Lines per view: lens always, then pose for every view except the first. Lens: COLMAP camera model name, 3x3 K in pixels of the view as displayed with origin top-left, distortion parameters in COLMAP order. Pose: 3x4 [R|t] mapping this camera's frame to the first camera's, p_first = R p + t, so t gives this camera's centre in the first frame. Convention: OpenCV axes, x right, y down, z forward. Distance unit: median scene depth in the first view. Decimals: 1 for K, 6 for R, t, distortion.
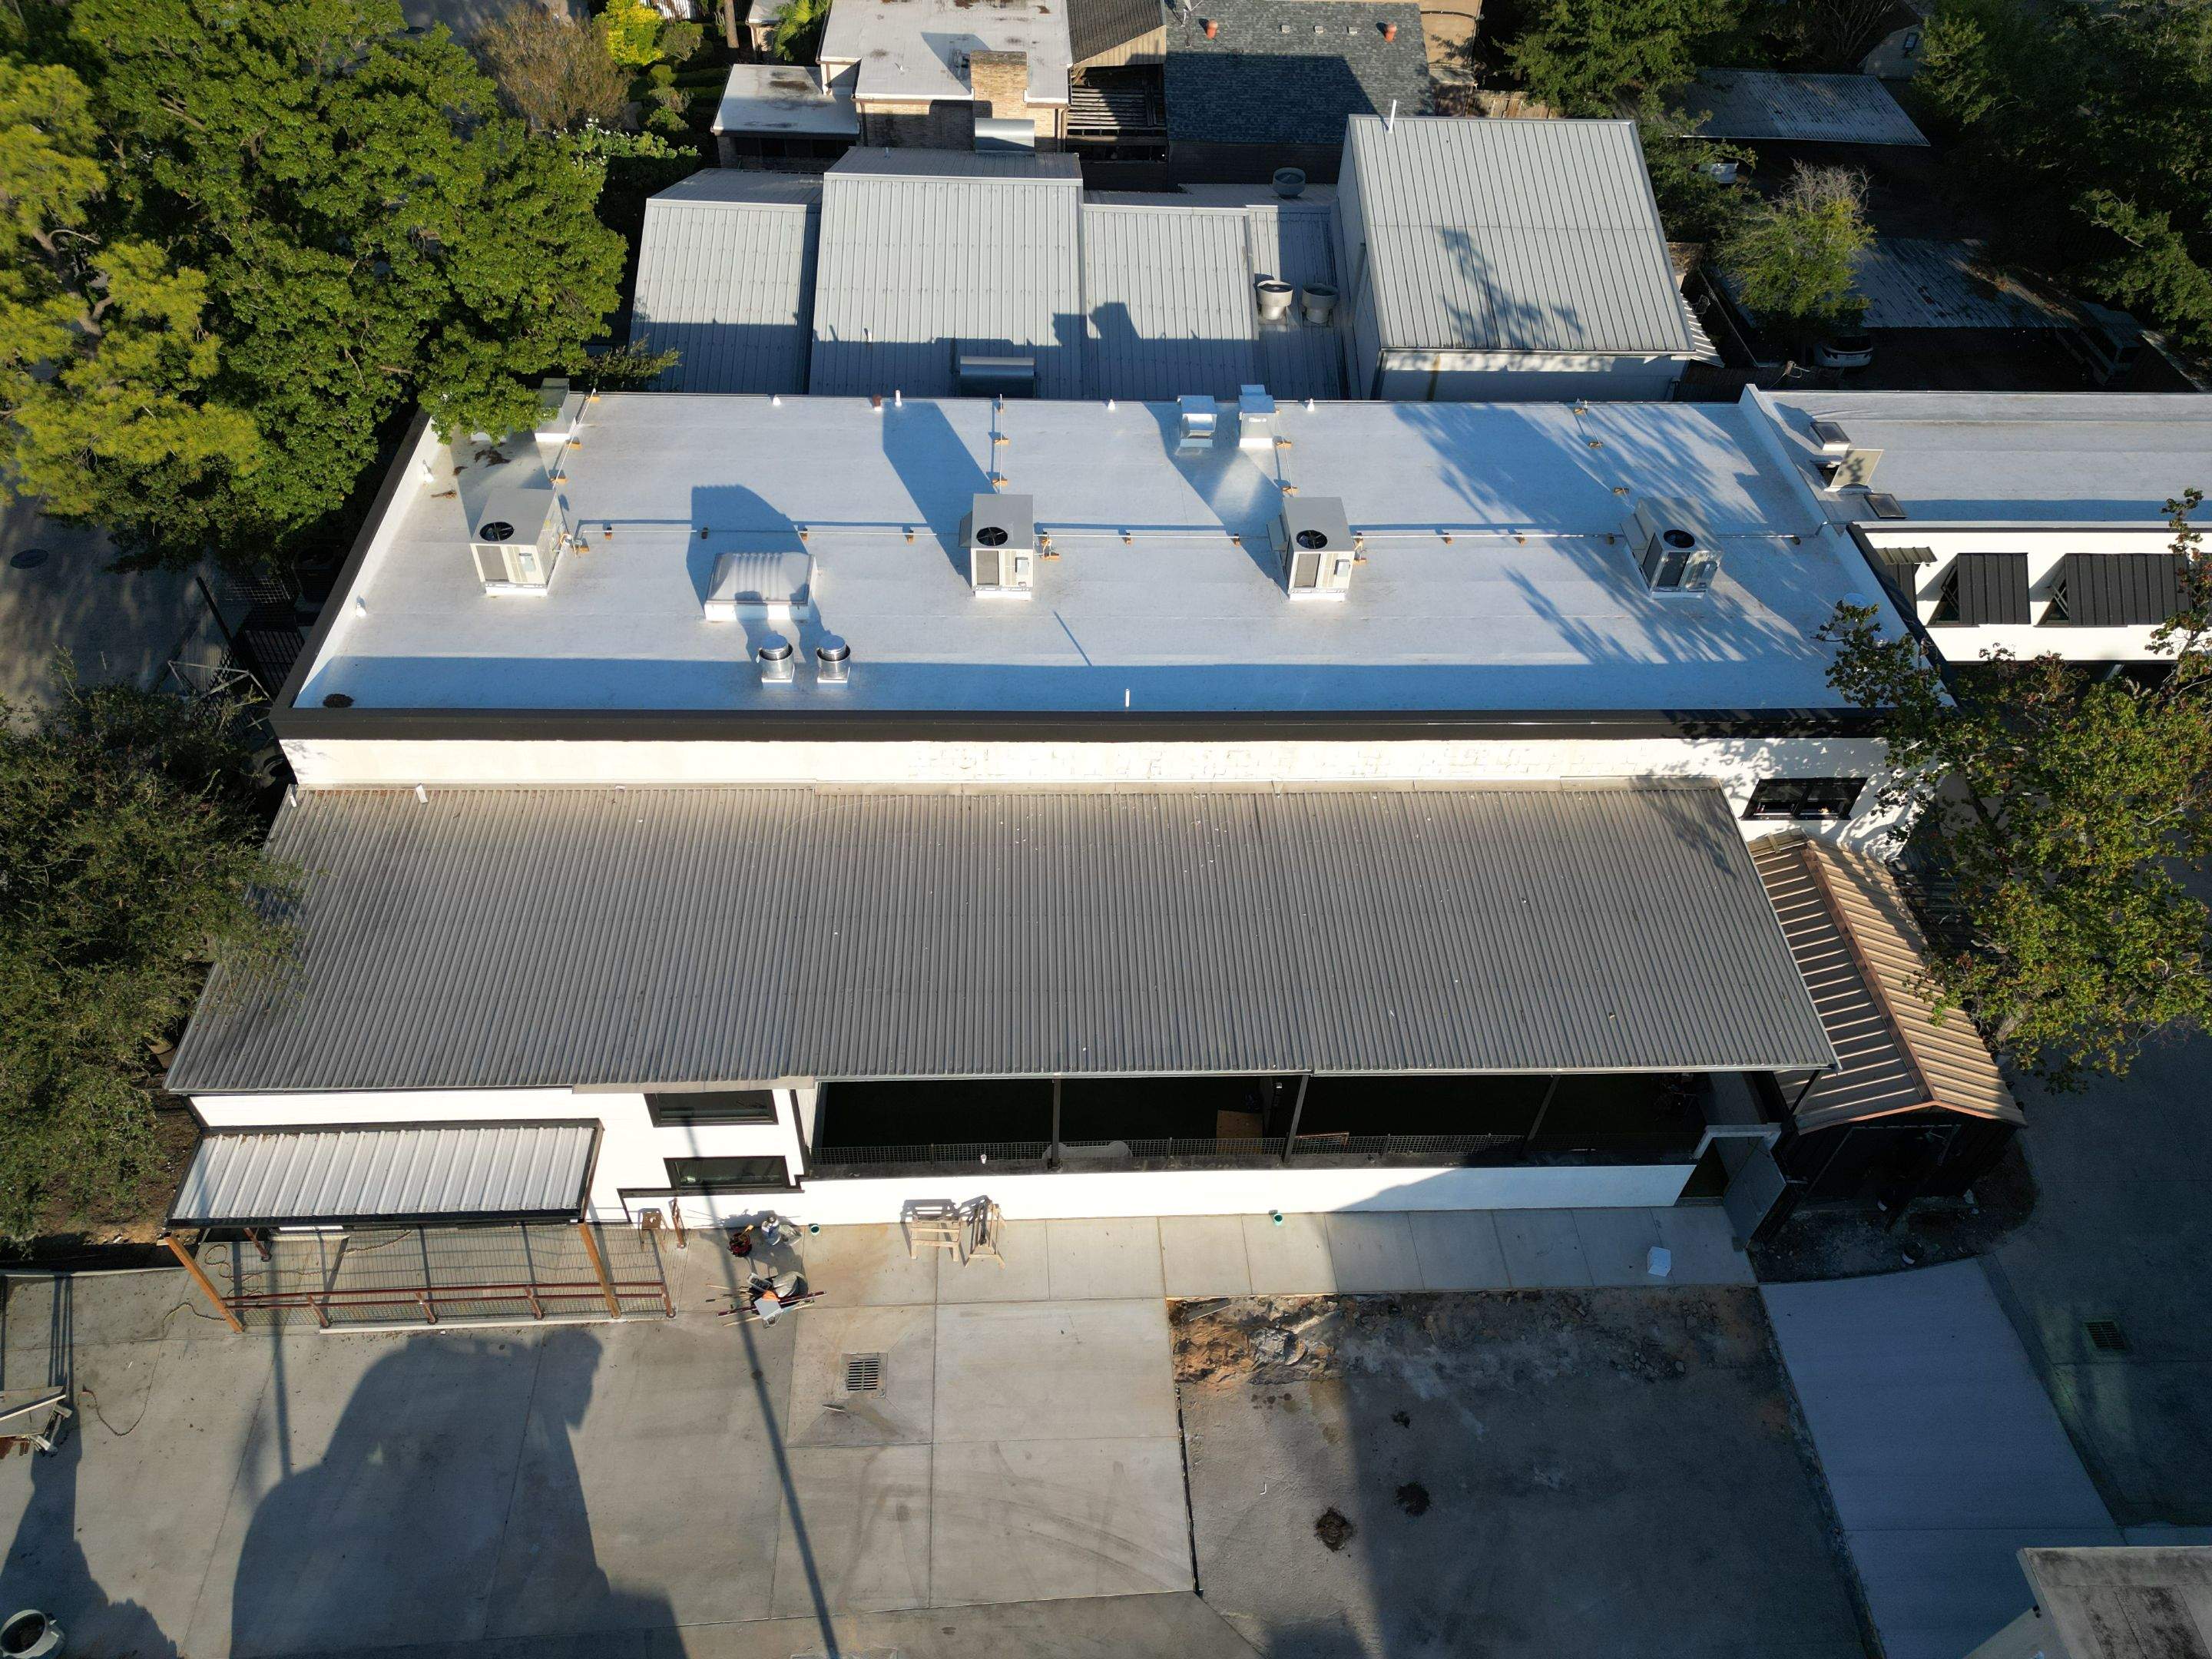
lens RADIAL K [[1547.1, 0, 1106.0], [0, 1547.1, 829.5], [0, 0, 1]] dist [0.085645, -0.086284]
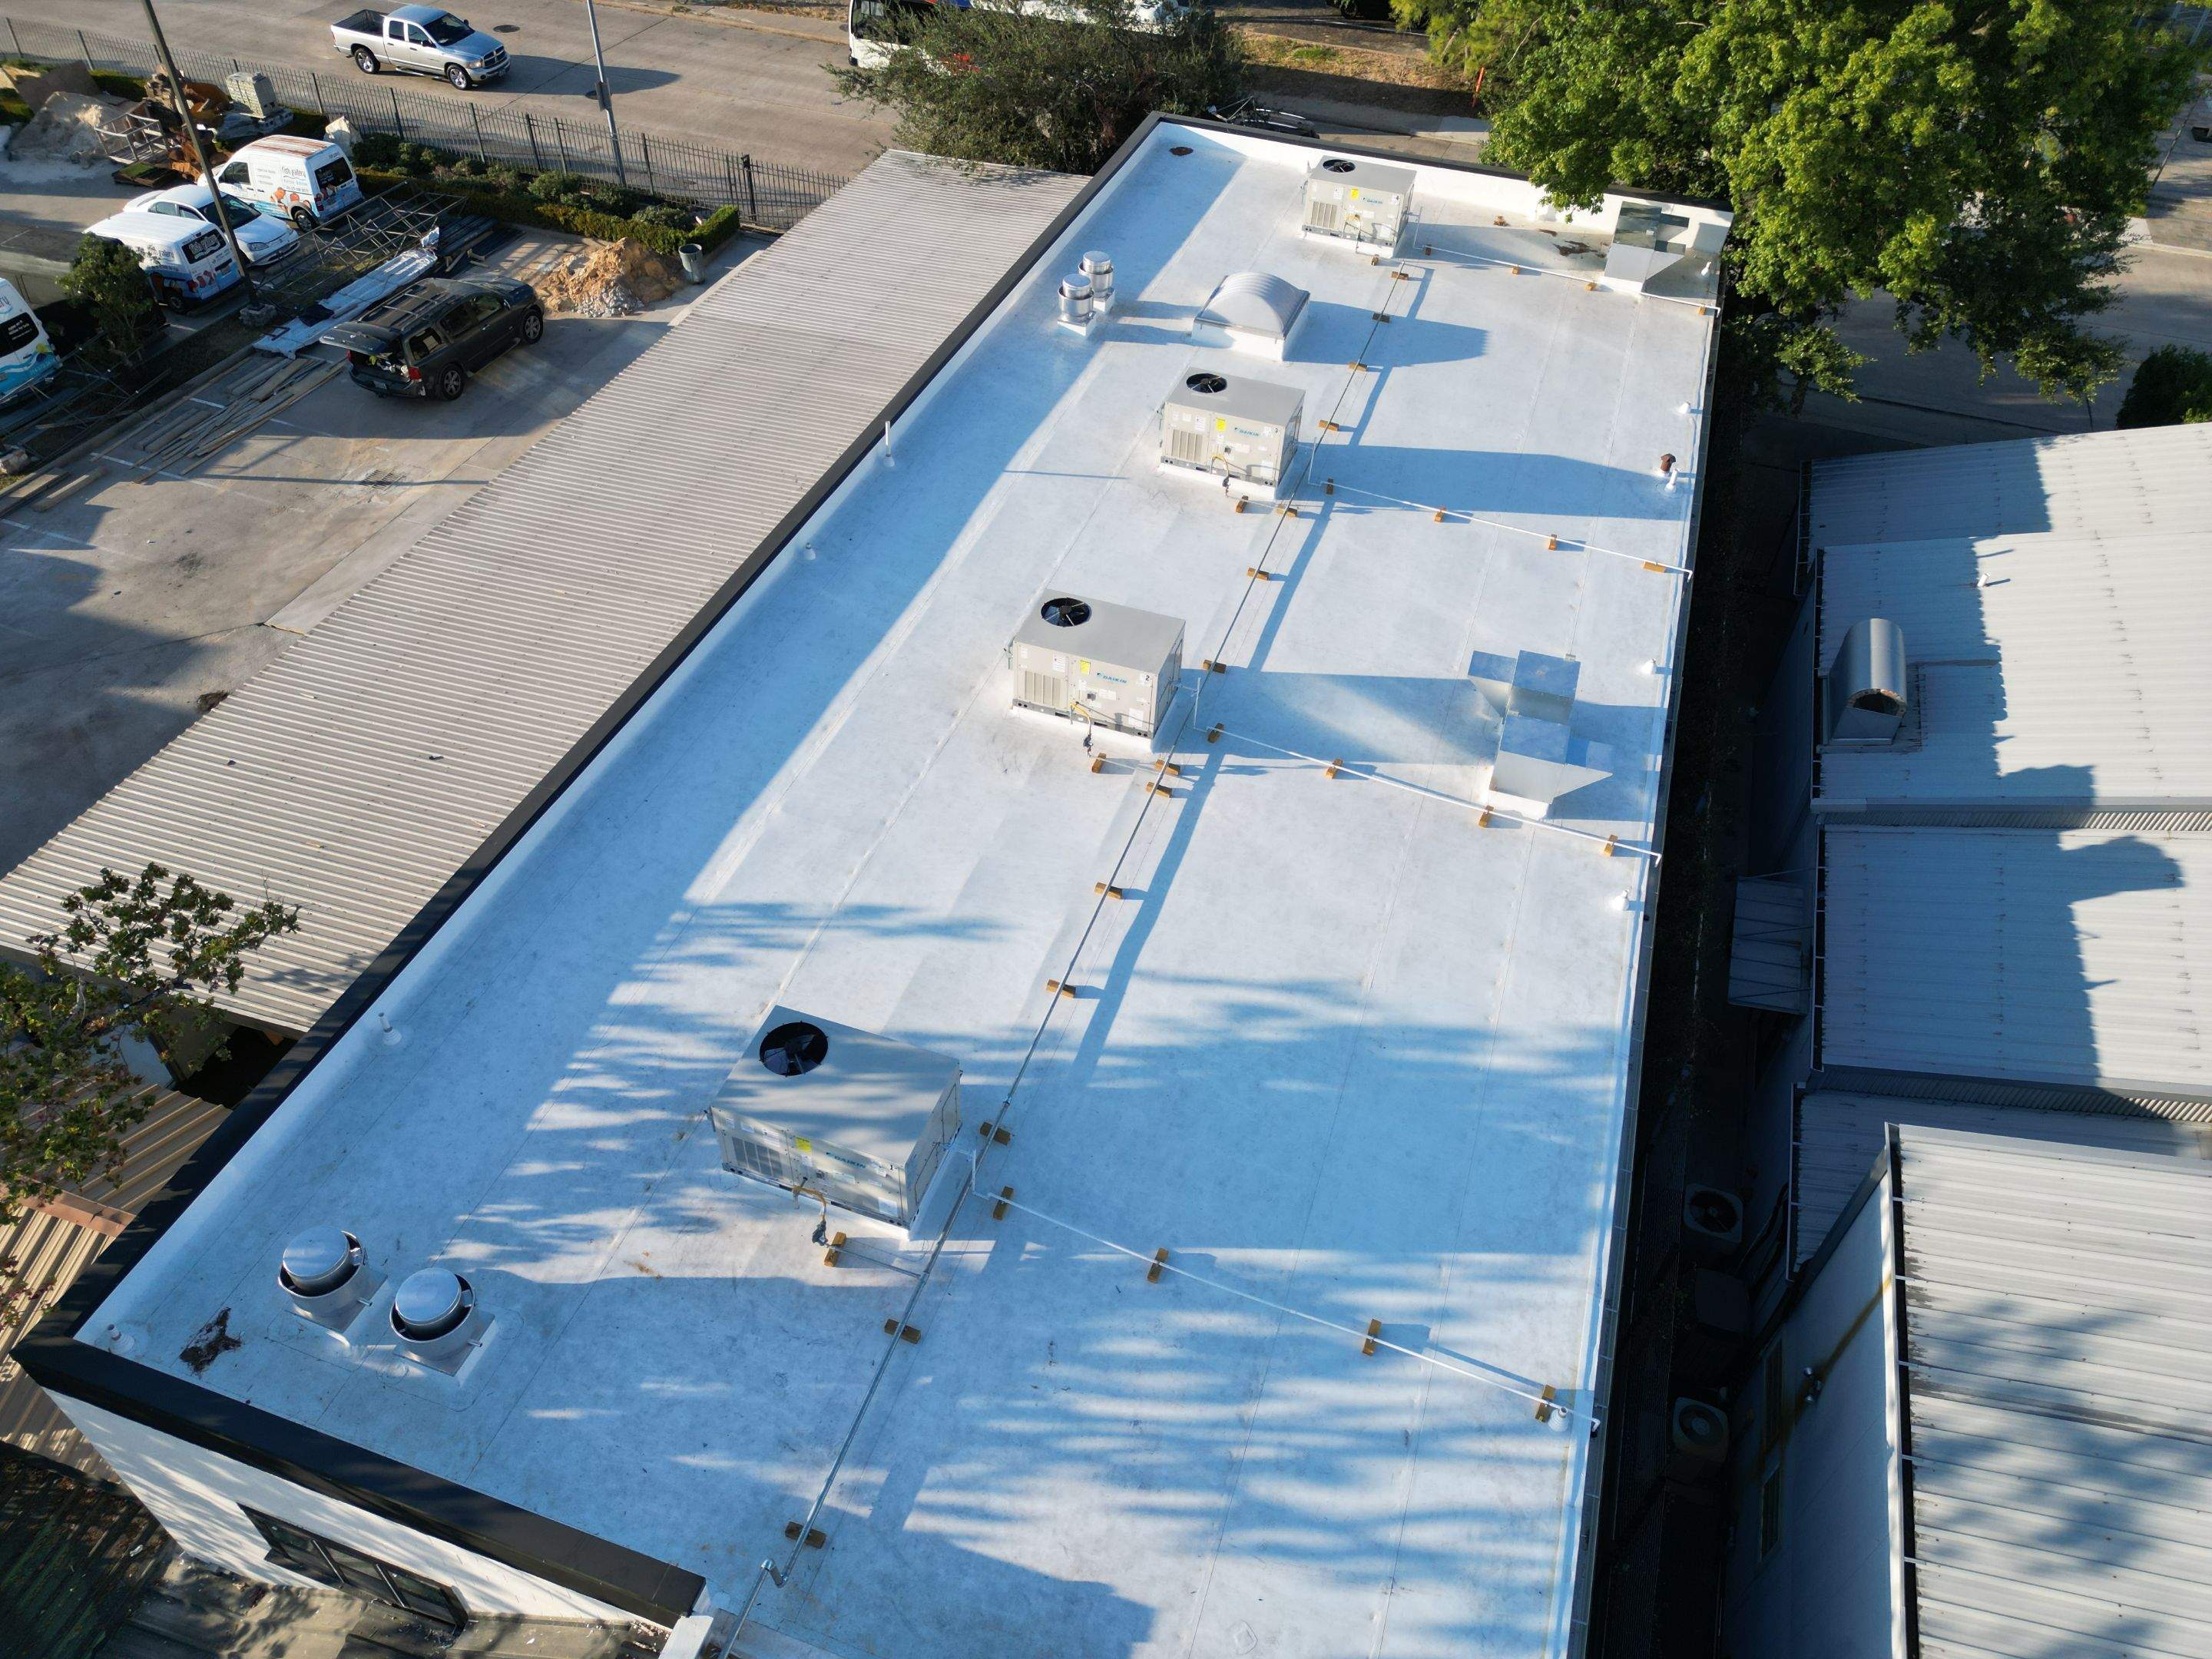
lens RADIAL K [[1547.1, 0, 1106.0], [0, 1547.1, 829.5], [0, 0, 1]] dist [0.085645, -0.086284]
pose [[-0.357407, 0.600103, -0.715637, 0.727703], [-0.706207, 0.327781, 0.627560, -0.652759], [0.611173, 0.729682, 0.306646, 1.015988]]
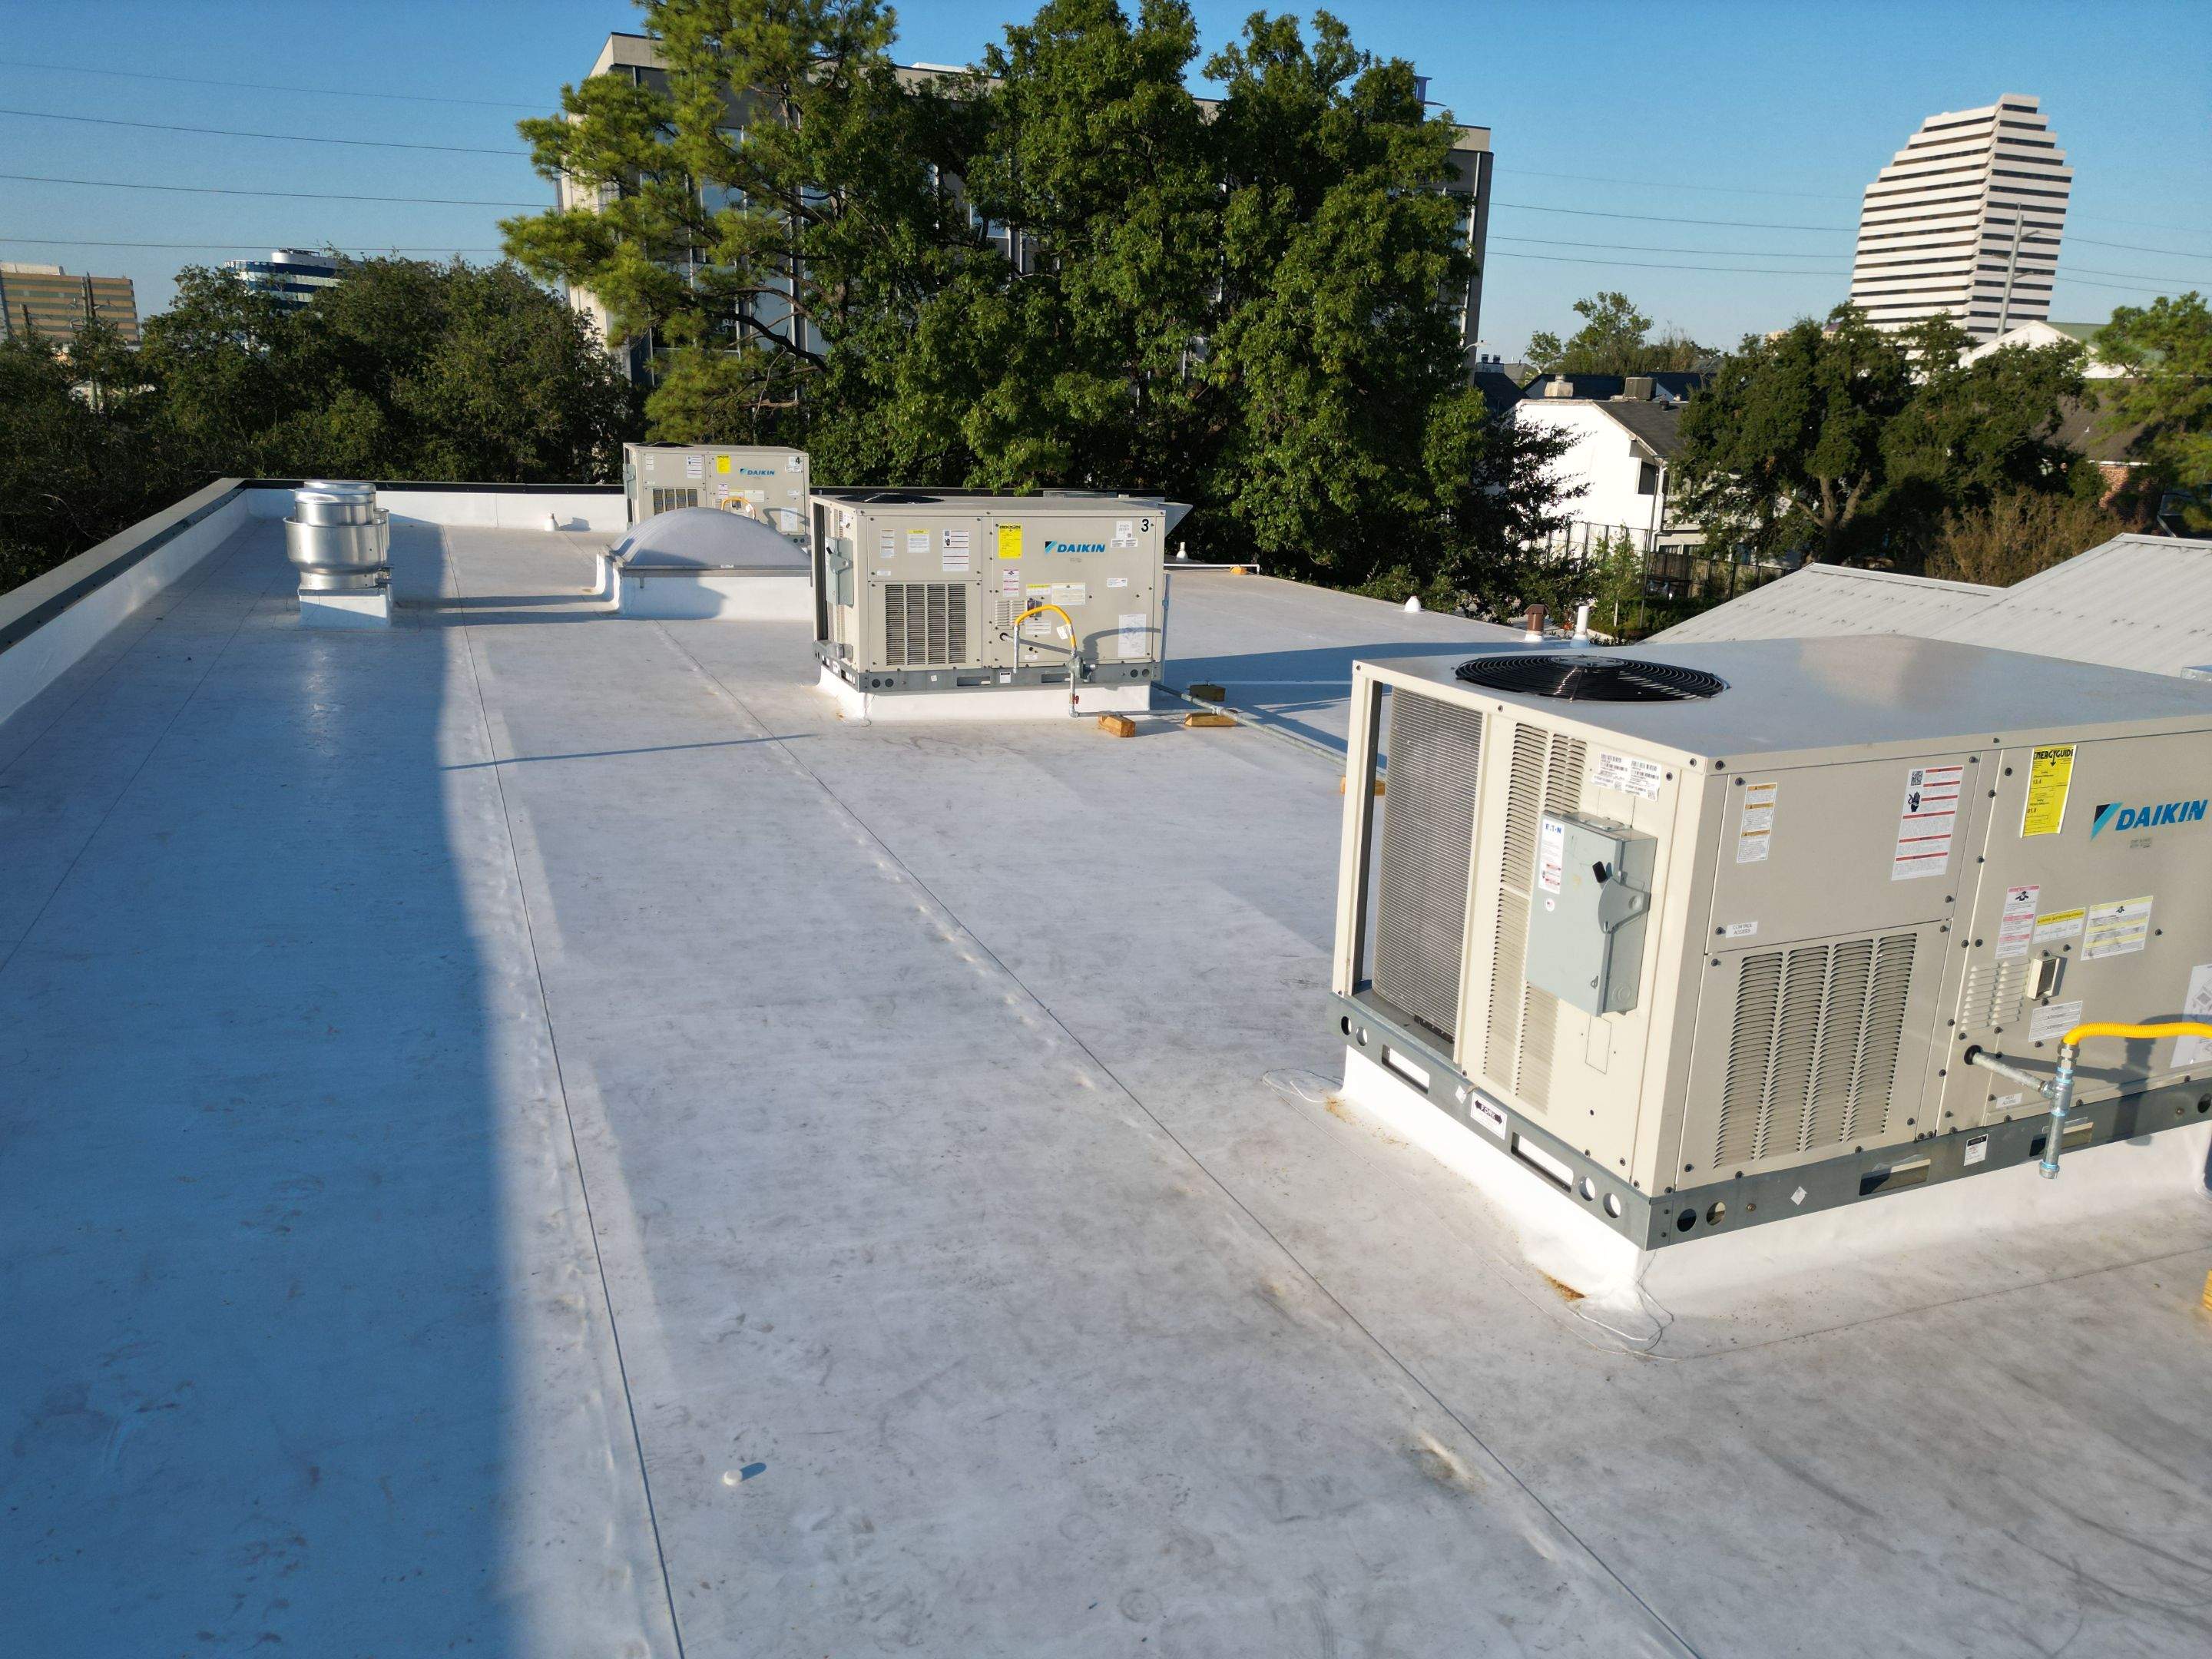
lens RADIAL K [[1547.1, 0, 1106.0], [0, 1547.1, 829.5], [0, 0, 1]] dist [0.085645, -0.086284]
pose [[0.353948, 0.211156, -0.911117, 0.267650], [-0.675471, 0.731514, -0.092873, -0.163277], [0.646884, 0.648306, 0.401548, 1.077075]]
